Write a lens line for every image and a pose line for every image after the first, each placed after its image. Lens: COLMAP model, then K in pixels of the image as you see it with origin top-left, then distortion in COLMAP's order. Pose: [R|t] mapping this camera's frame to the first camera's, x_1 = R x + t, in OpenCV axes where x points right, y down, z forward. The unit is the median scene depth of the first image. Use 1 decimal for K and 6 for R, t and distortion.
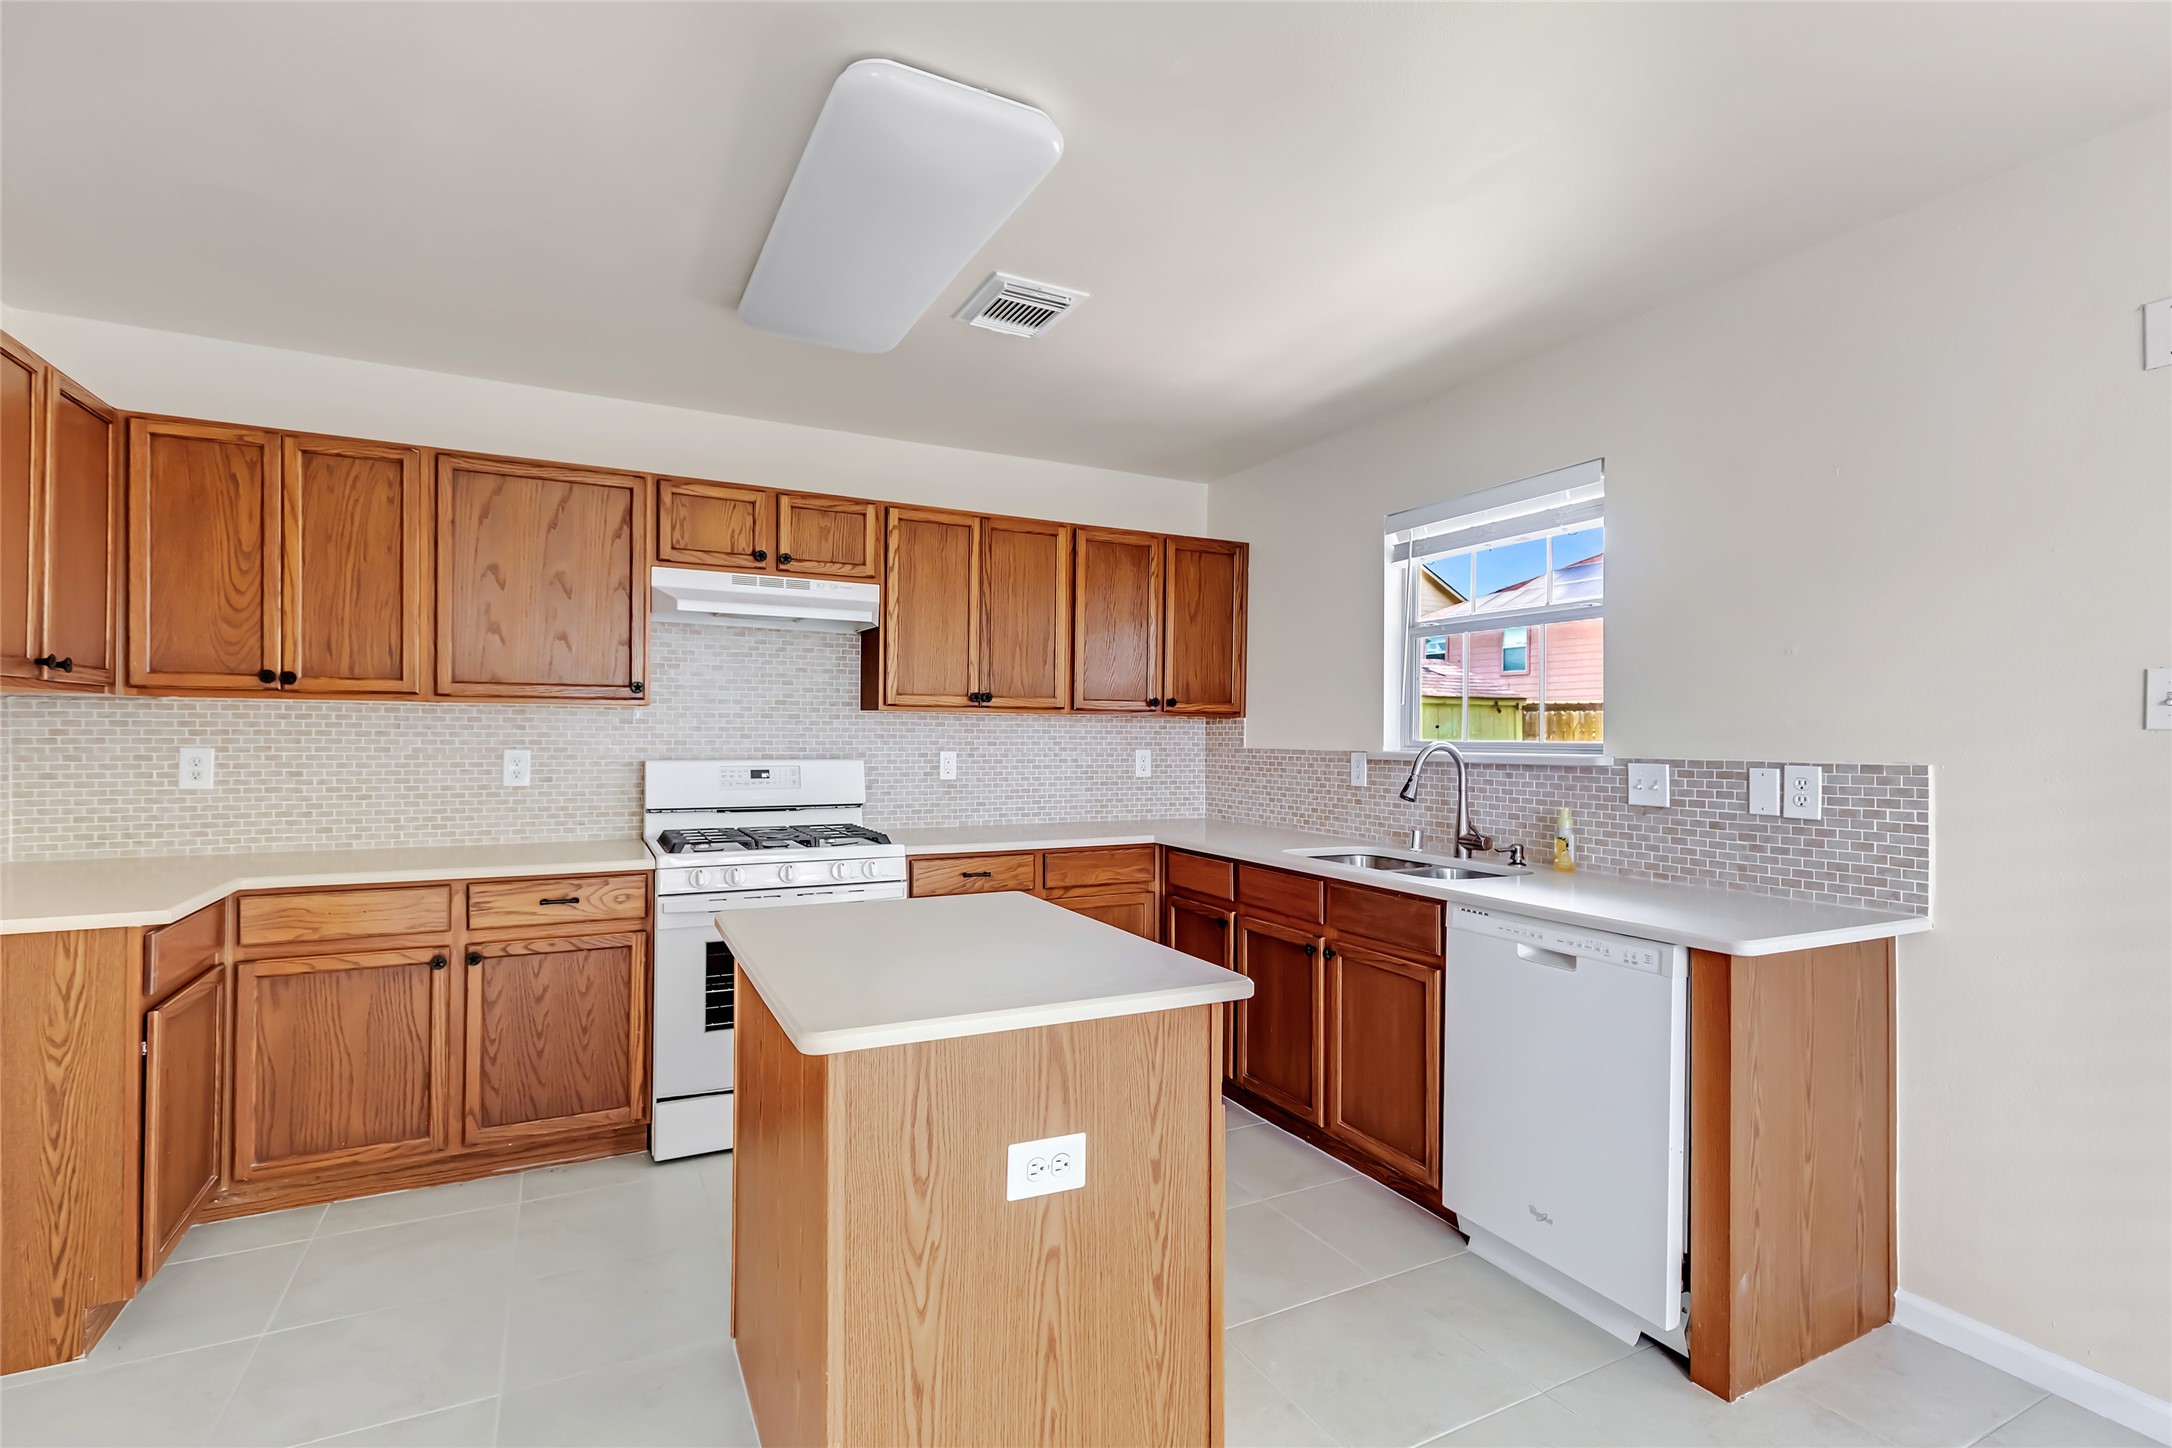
lens RADIAL K [[1006.0, 0, 1083.9], [0, 1006.0, 728.0], [0, 0, 1]] dist [0.003394, -0.000696]
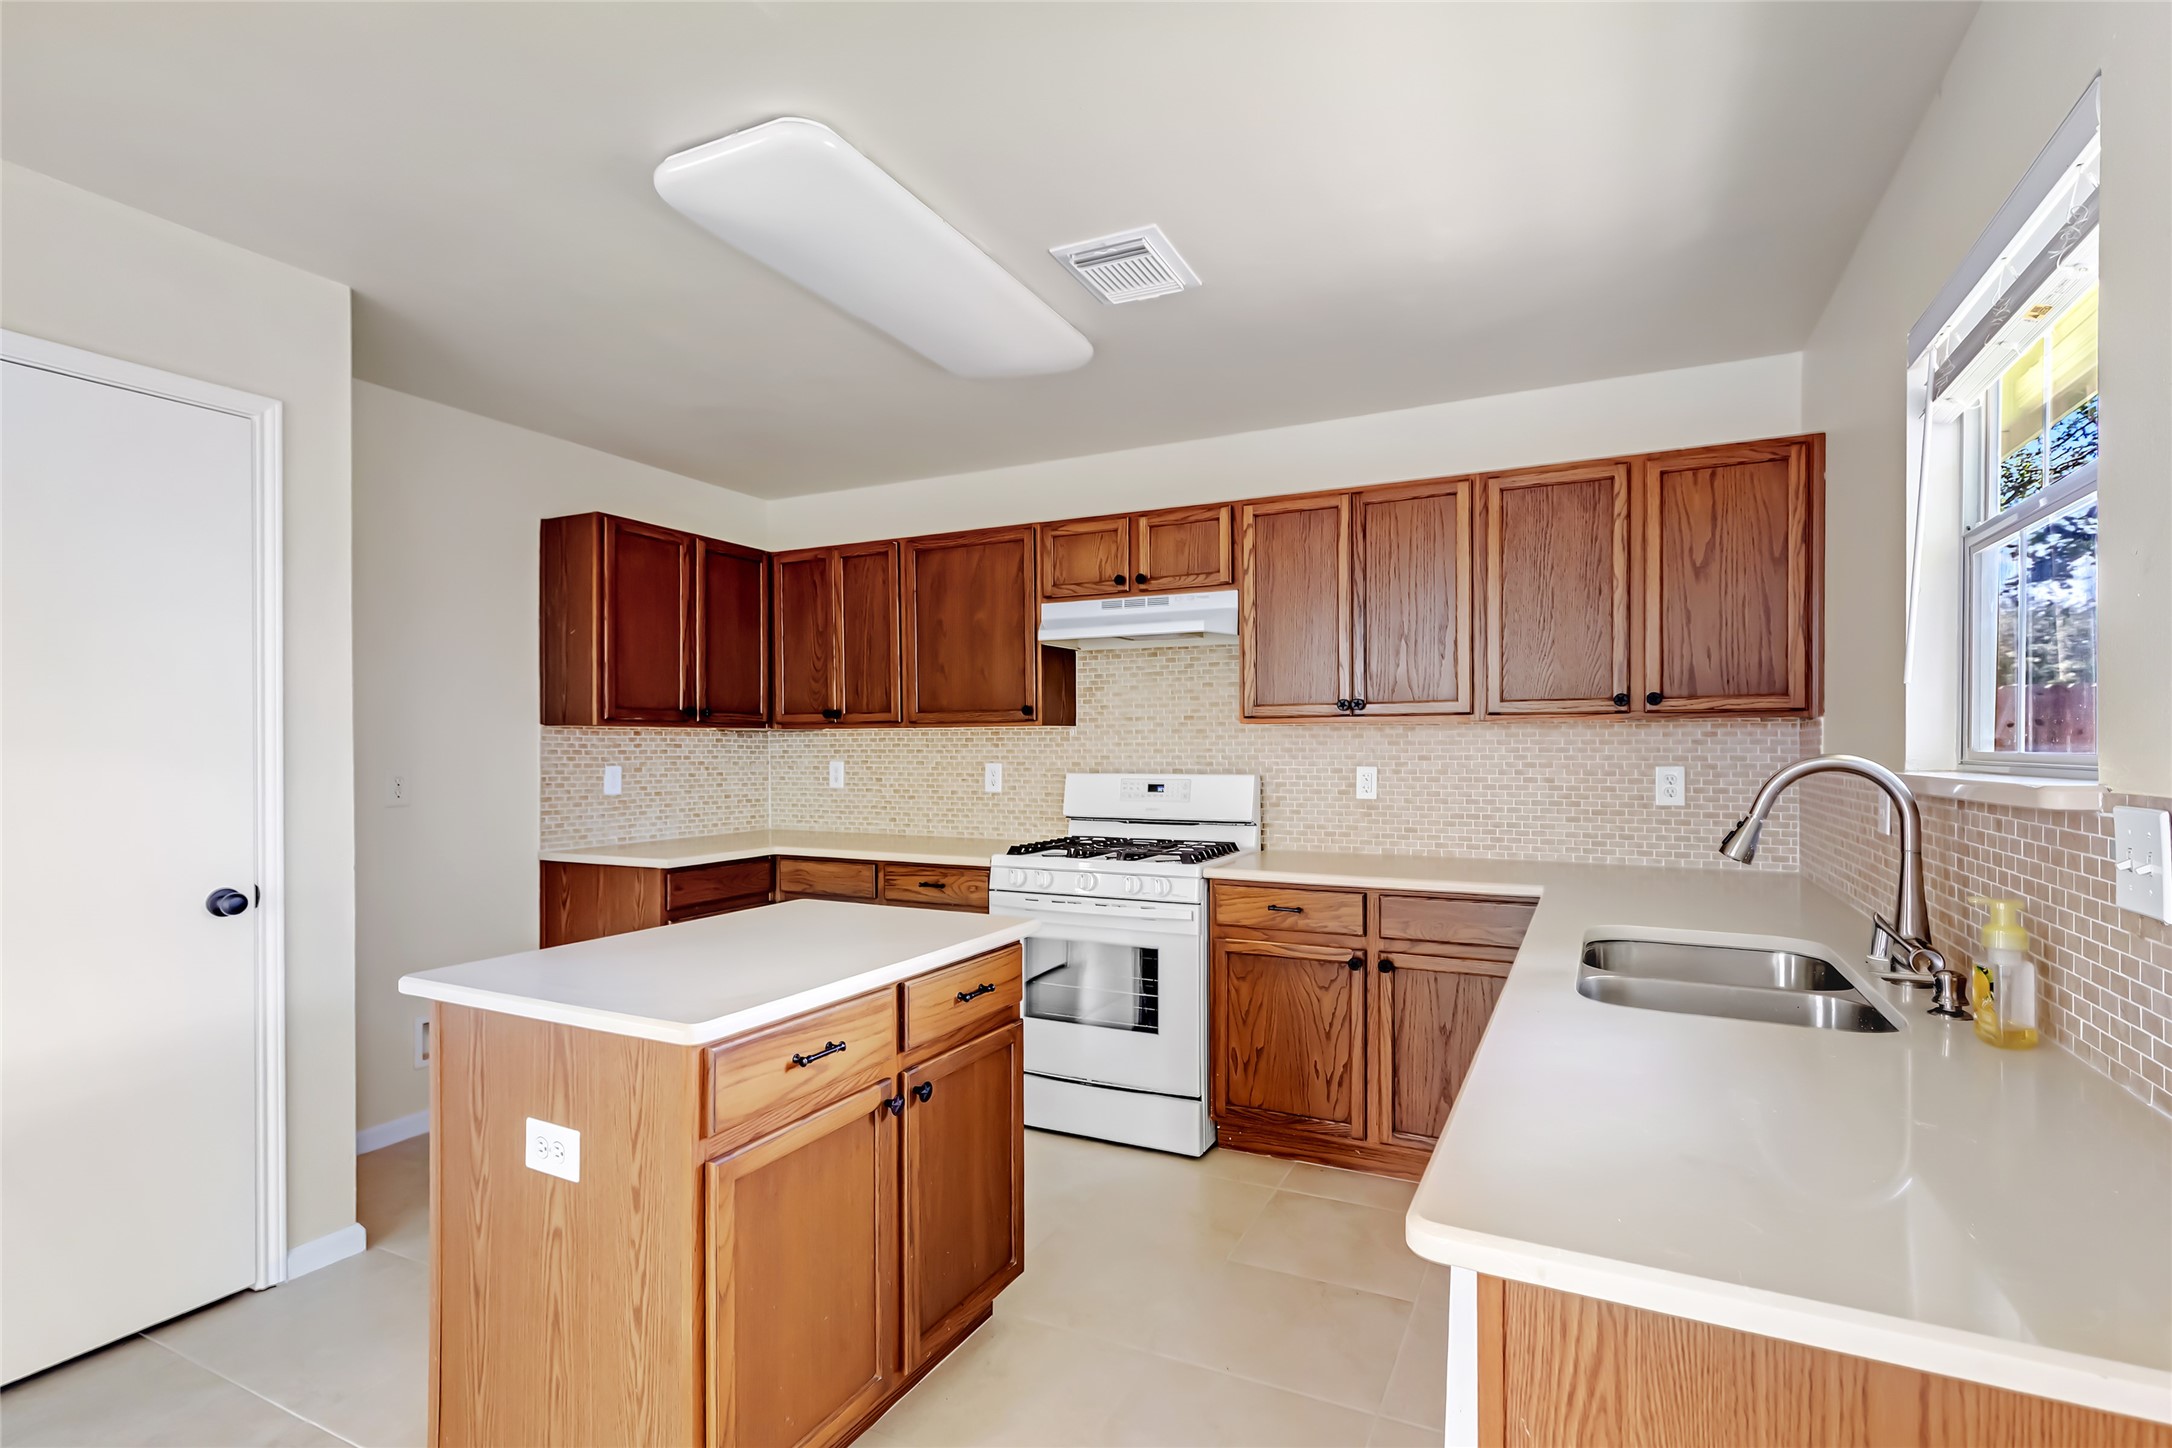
lens RADIAL K [[1006.0, 0, 1081.4], [0, 1006.0, 740.2], [0, 0, 1]] dist [0.003394, -0.000696]
pose [[0.596760, -0.013907, -0.802299, 0.536433], [0.014198, 0.999876, -0.006771, 0.003240], [0.802294, -0.007351, 0.596884, 0.366916]]
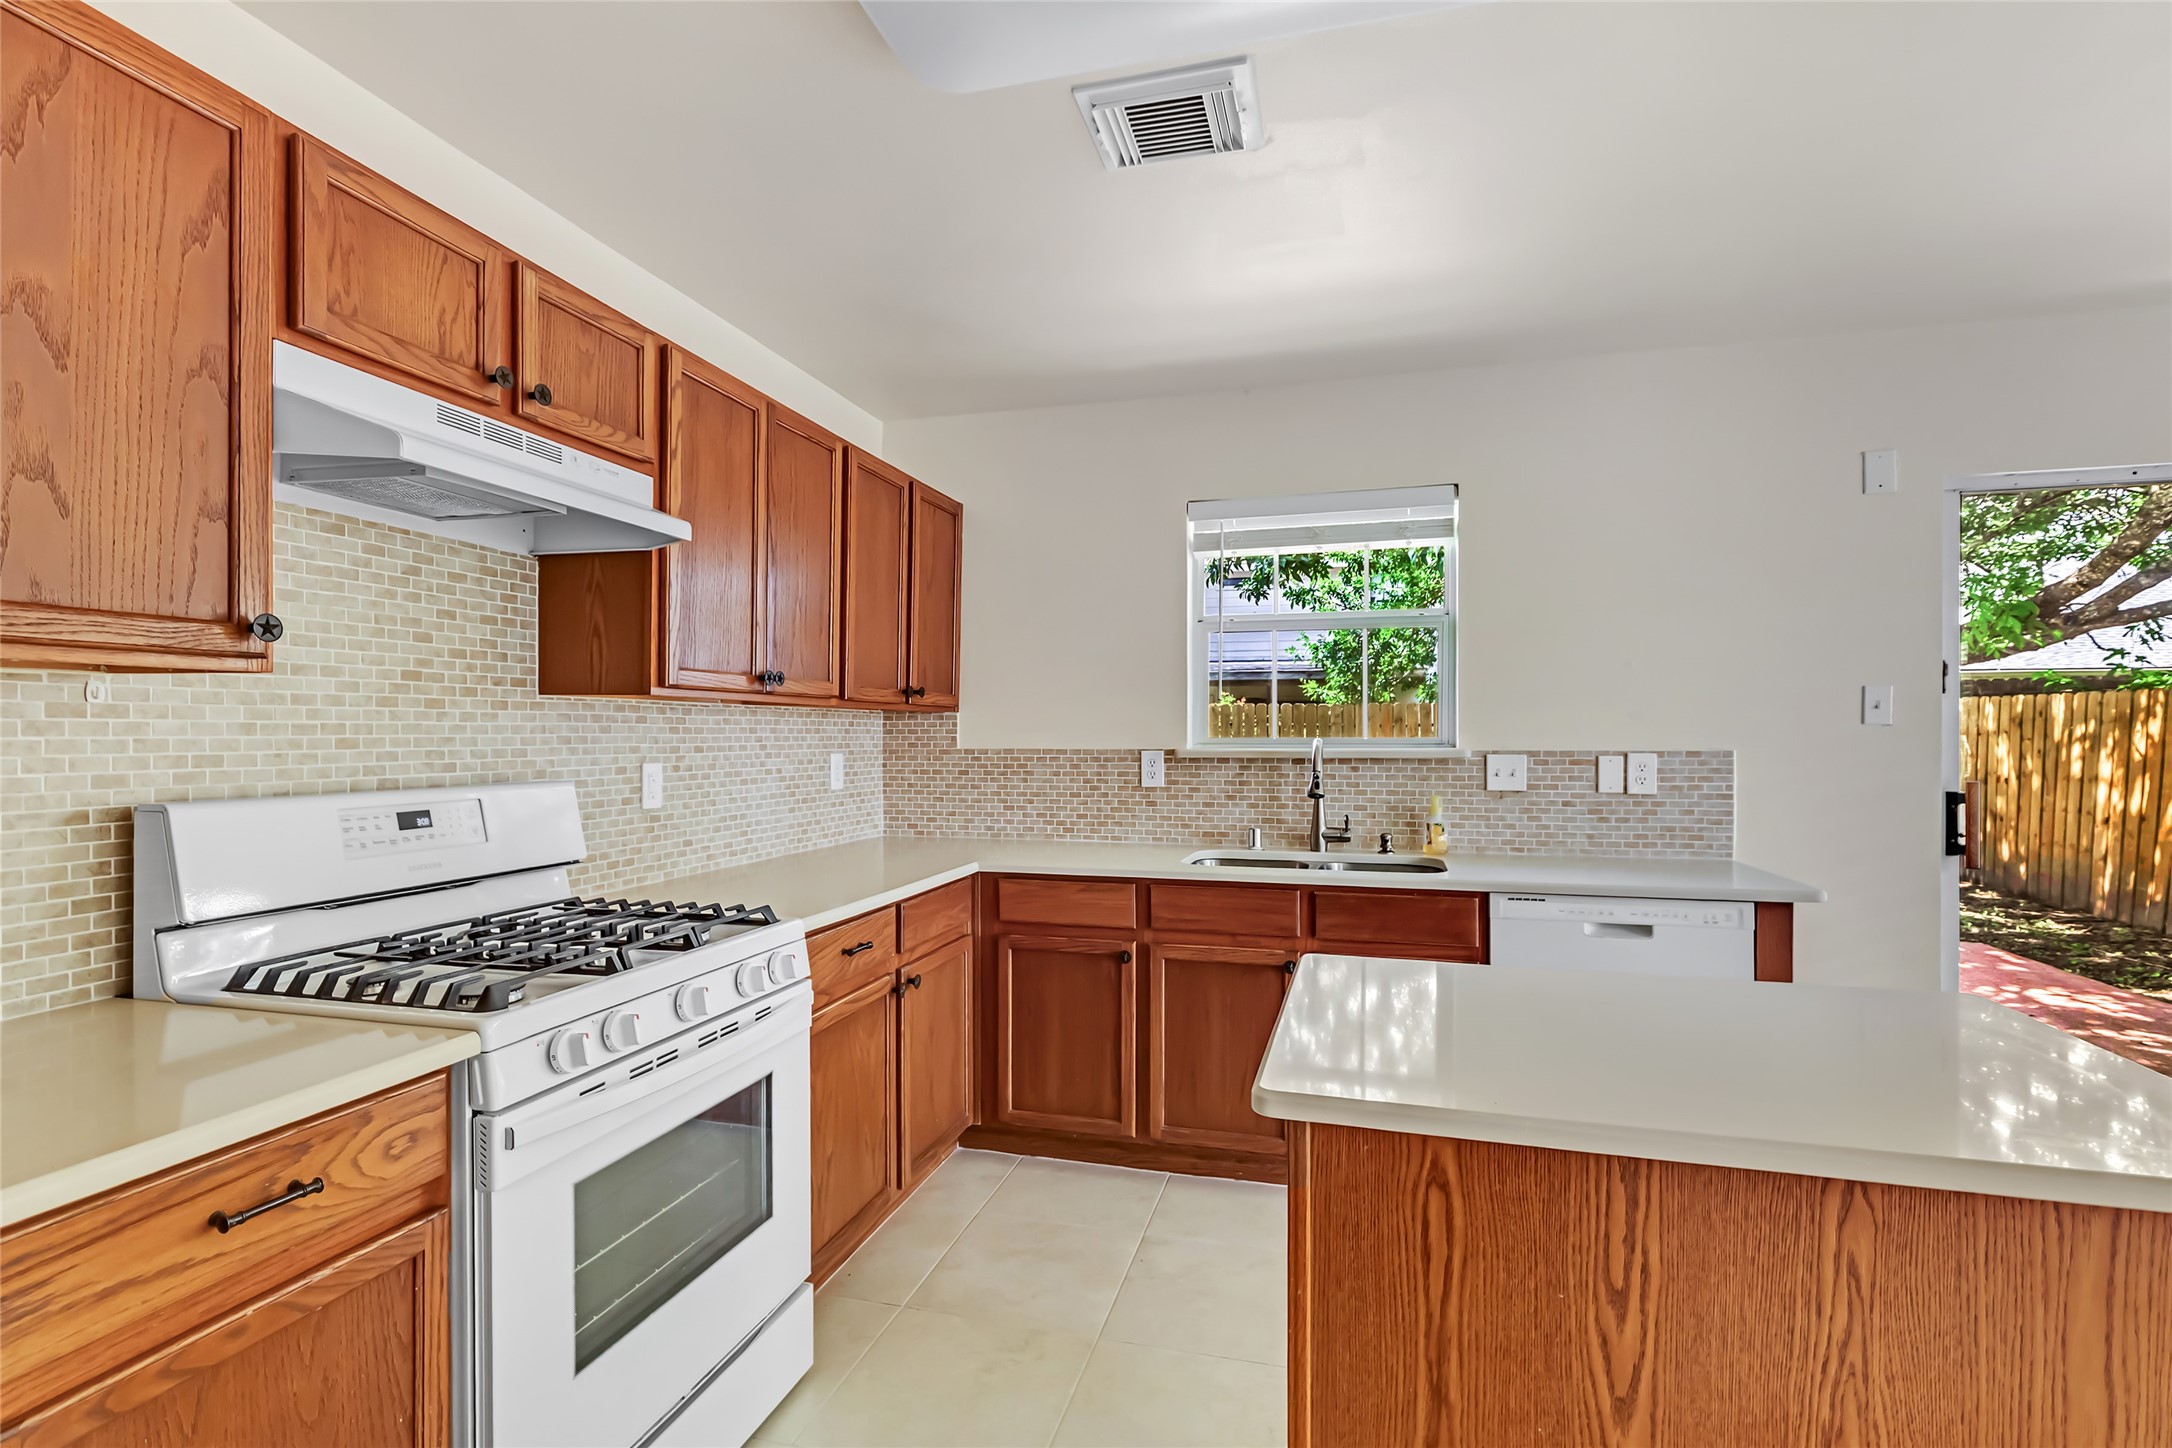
lens RADIAL K [[1006.0, 0, 1100.6], [0, 1006.0, 734.5], [0, 0, 1]] dist [0.003394, -0.000696]
pose [[0.671320, -0.008743, 0.741116, -0.531121], [0.001501, 0.999944, 0.010436, -0.000738], [-0.741166, -0.005894, 0.671295, 0.484197]]
